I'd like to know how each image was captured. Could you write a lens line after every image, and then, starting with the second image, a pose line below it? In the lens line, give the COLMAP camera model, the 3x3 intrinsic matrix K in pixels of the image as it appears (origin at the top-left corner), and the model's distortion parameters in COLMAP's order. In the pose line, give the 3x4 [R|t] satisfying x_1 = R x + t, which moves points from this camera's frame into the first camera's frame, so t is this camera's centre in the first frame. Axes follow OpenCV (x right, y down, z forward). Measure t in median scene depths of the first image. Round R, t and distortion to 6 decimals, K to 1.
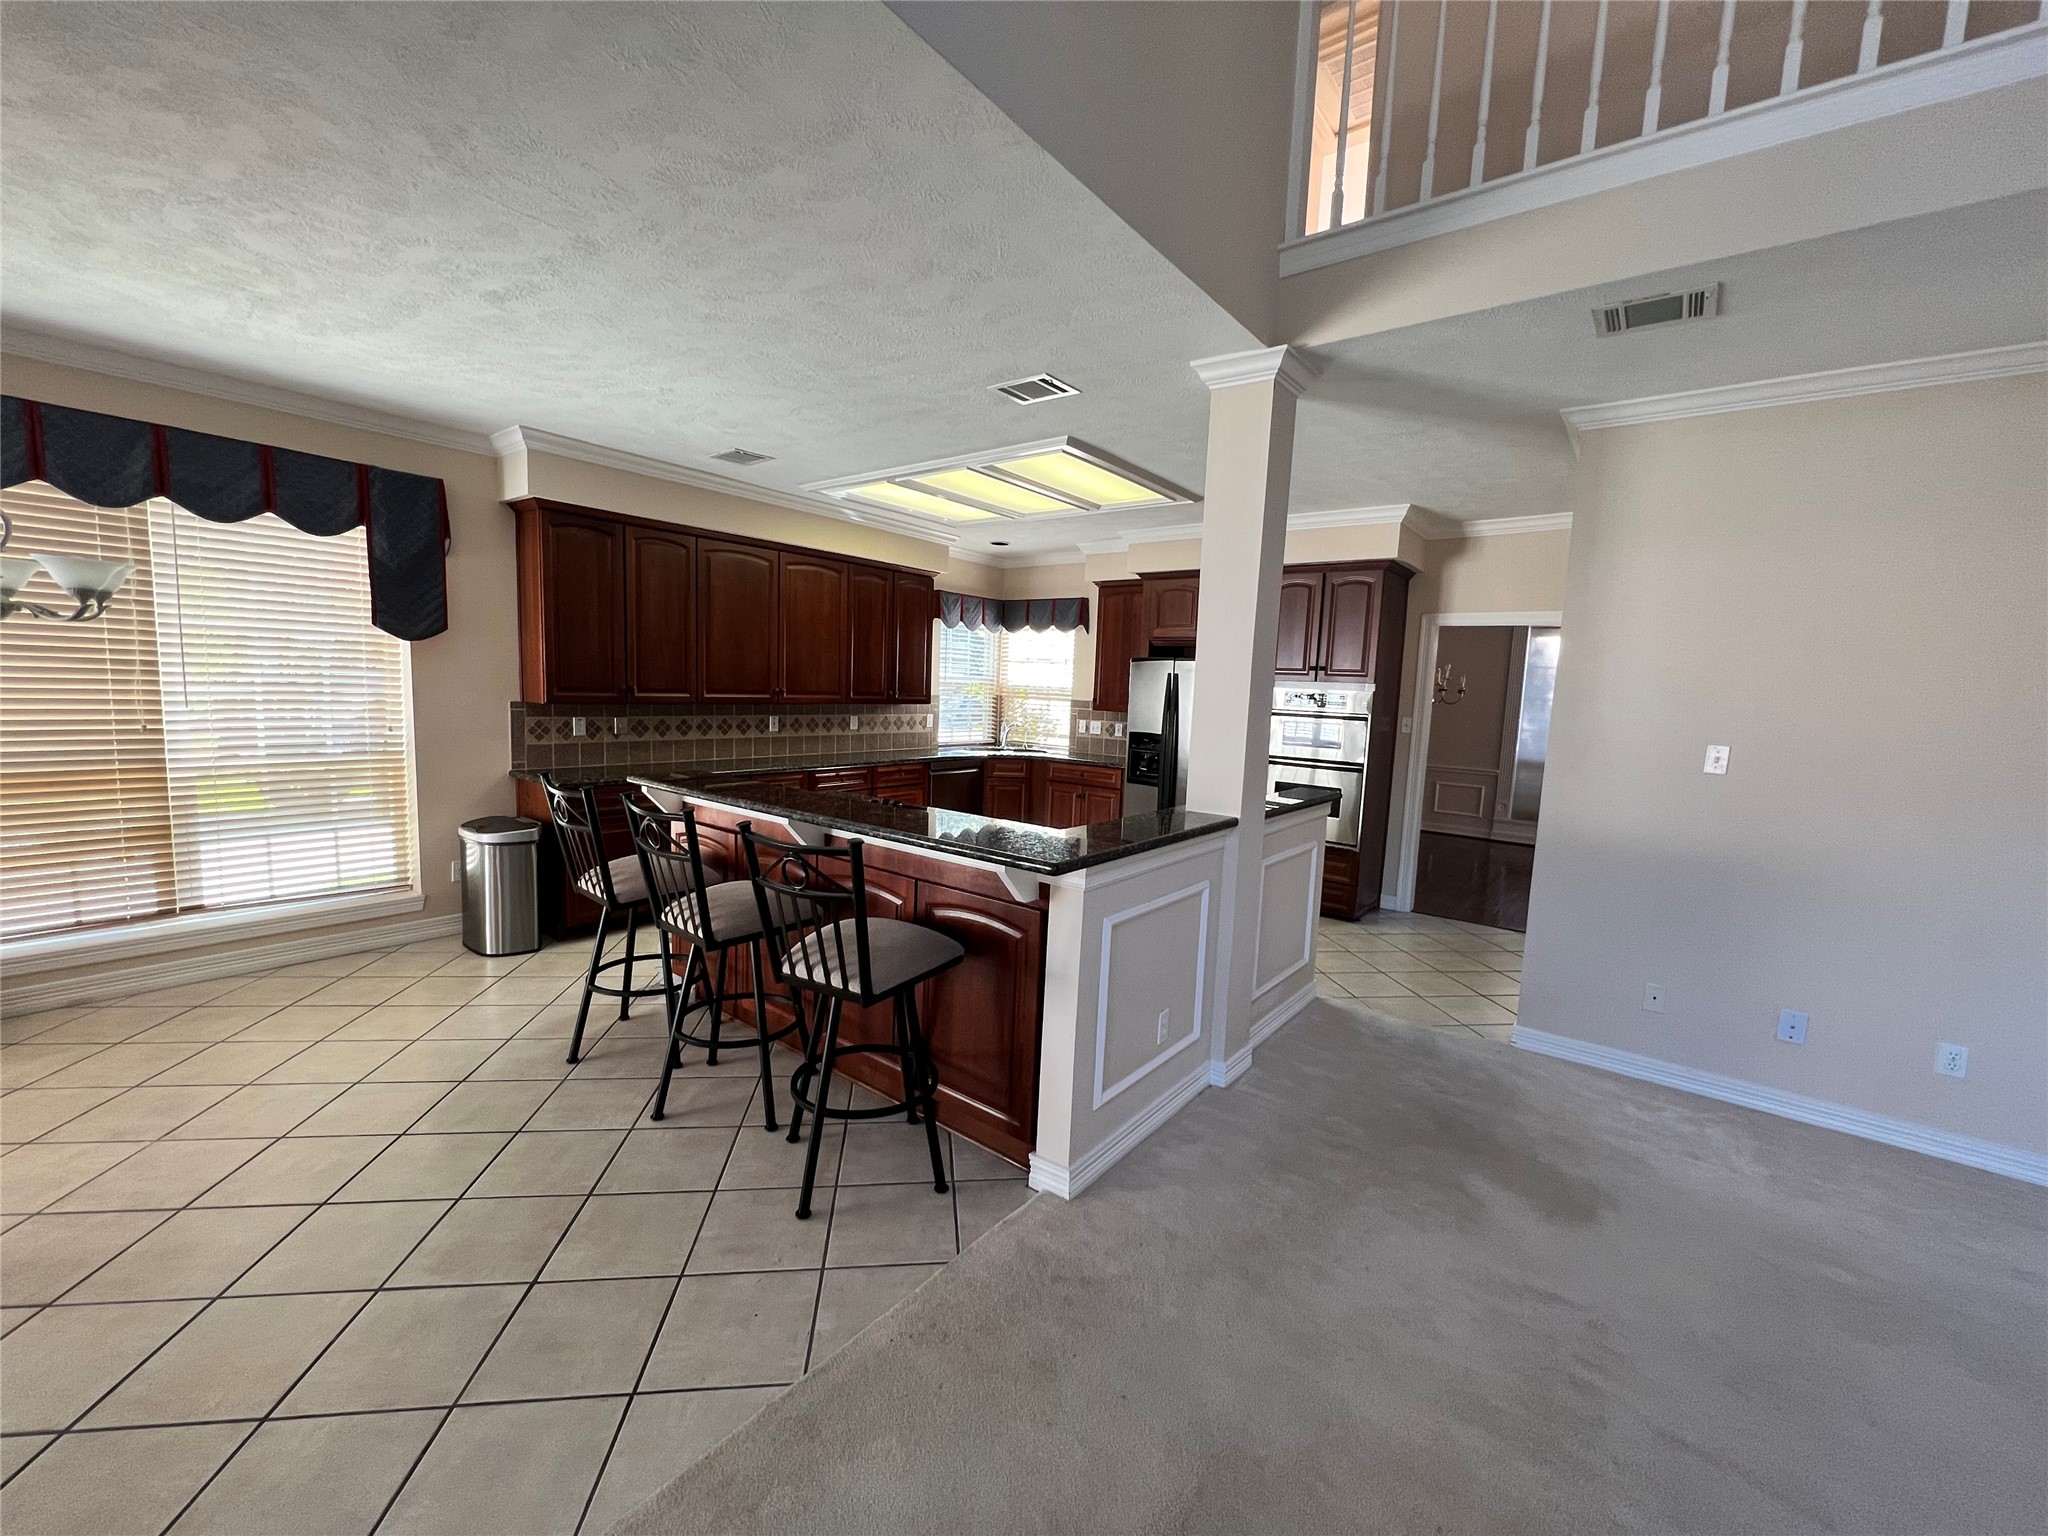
lens RADIAL K [[808.2, 0, 1017.5], [0, 808.2, 763.7], [0, 0, 1]] dist [-0.023860, -0.000162]
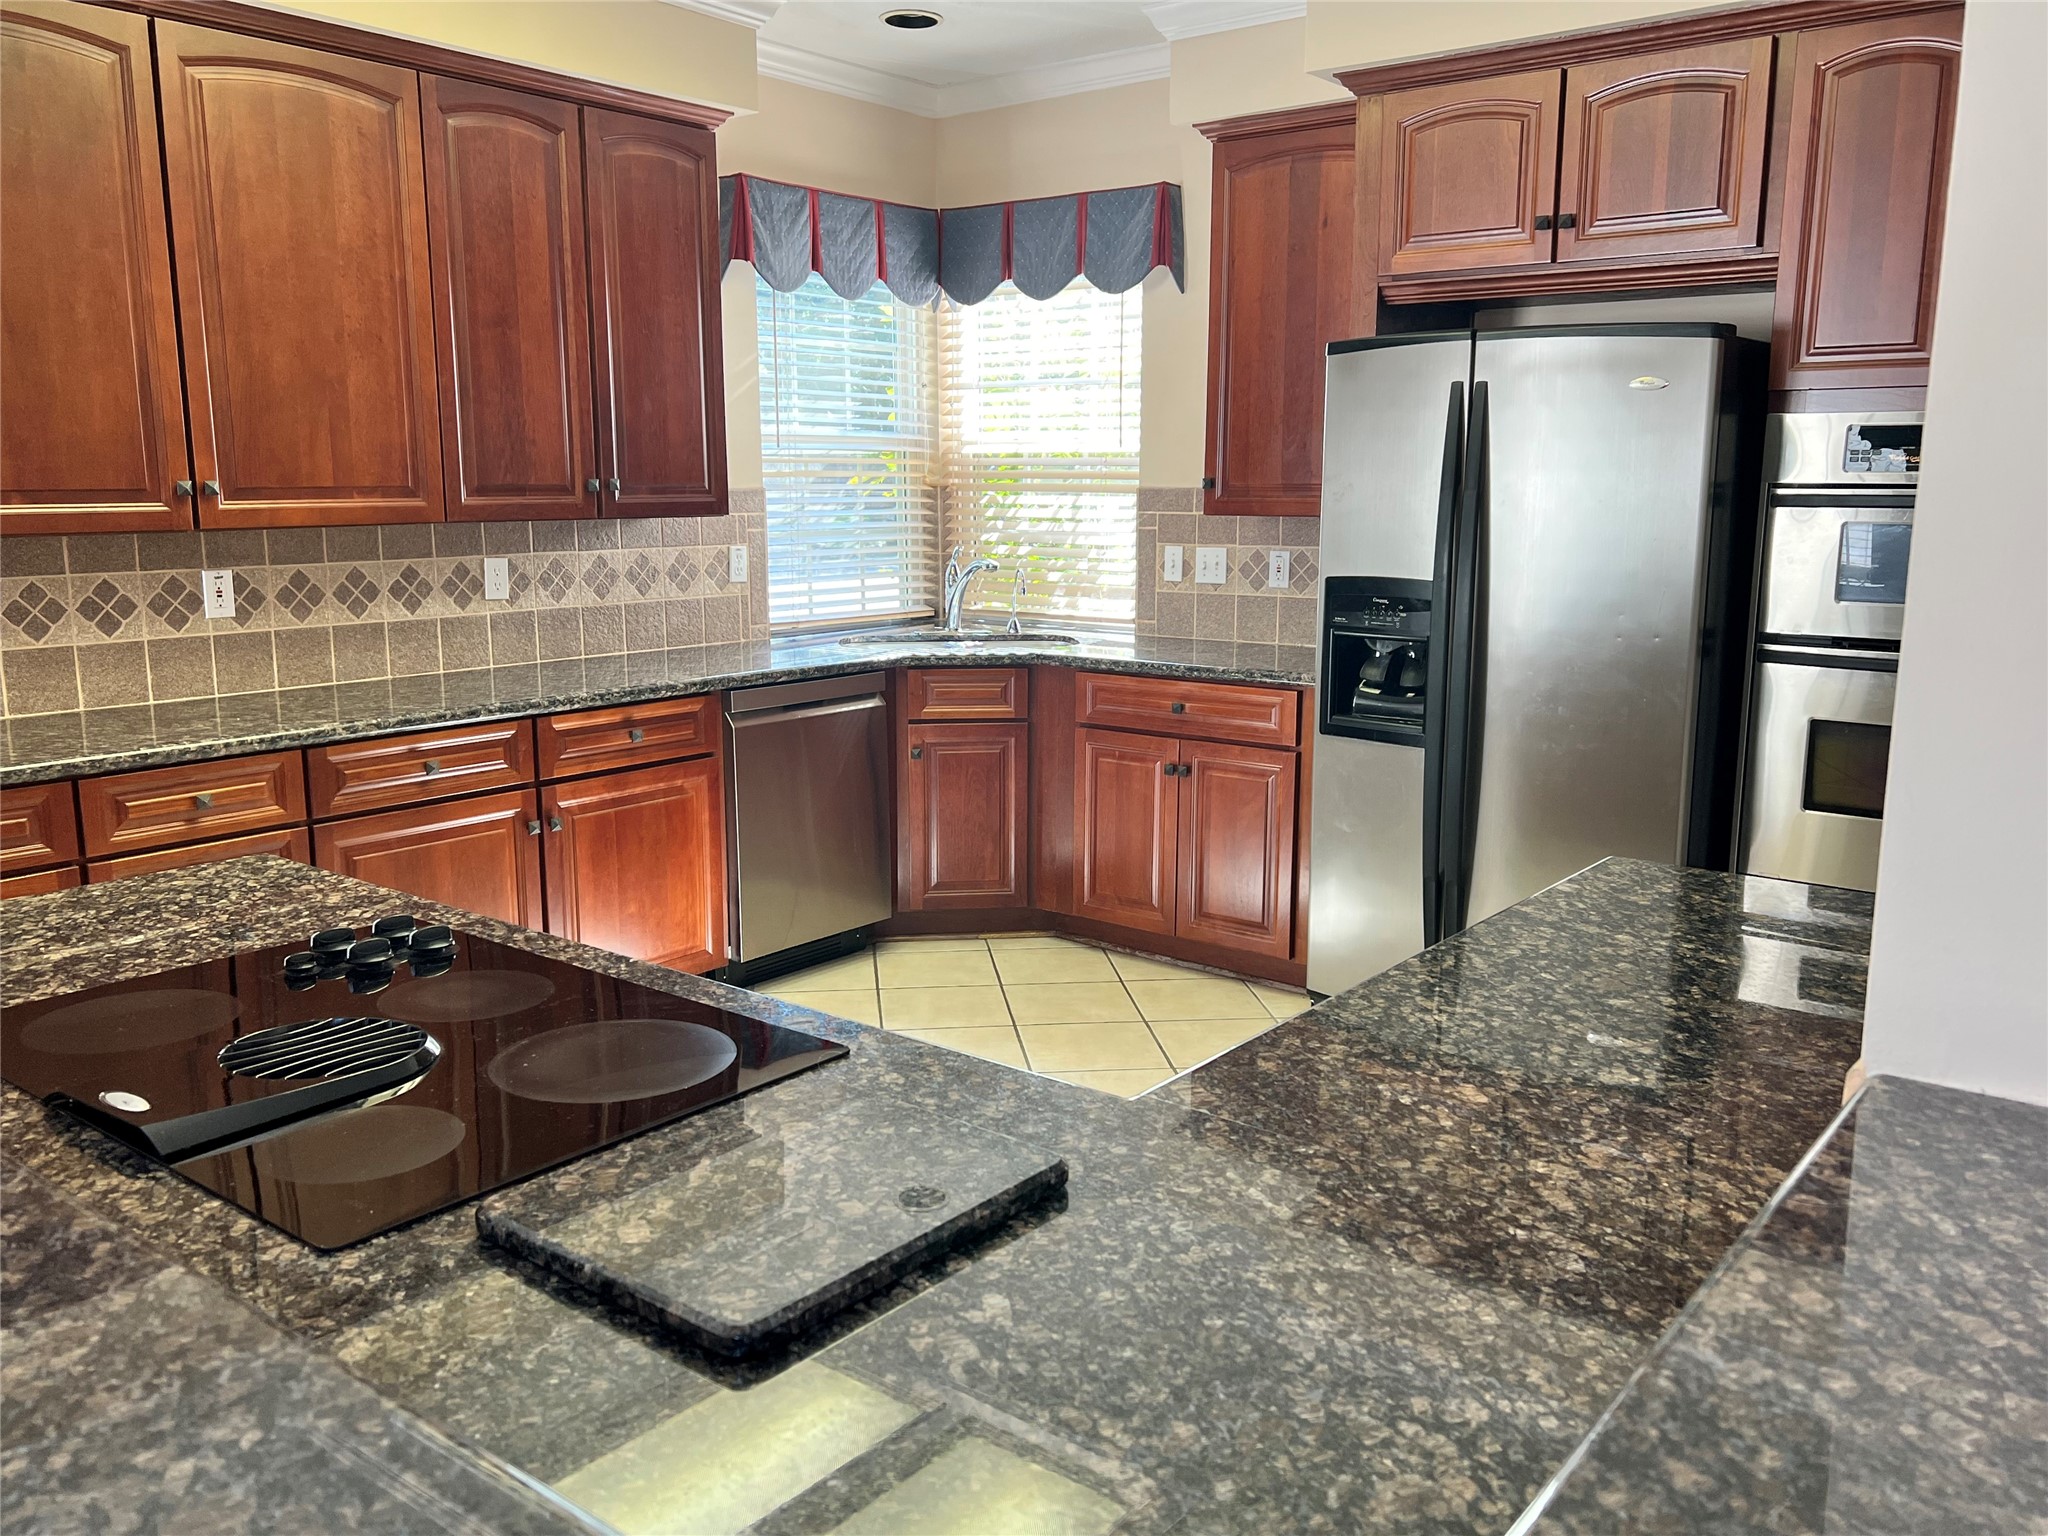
lens RADIAL K [[1683.1, 0, 1015.8], [0, 1683.1, 771.4], [0, 0, 1]] dist [0.019409, -0.003709]
pose [[0.999234, -0.037890, -0.009817, 0.016286], [0.038542, 0.996194, 0.078177, -0.016563], [0.006817, -0.078495, 0.996891, 0.275227]]
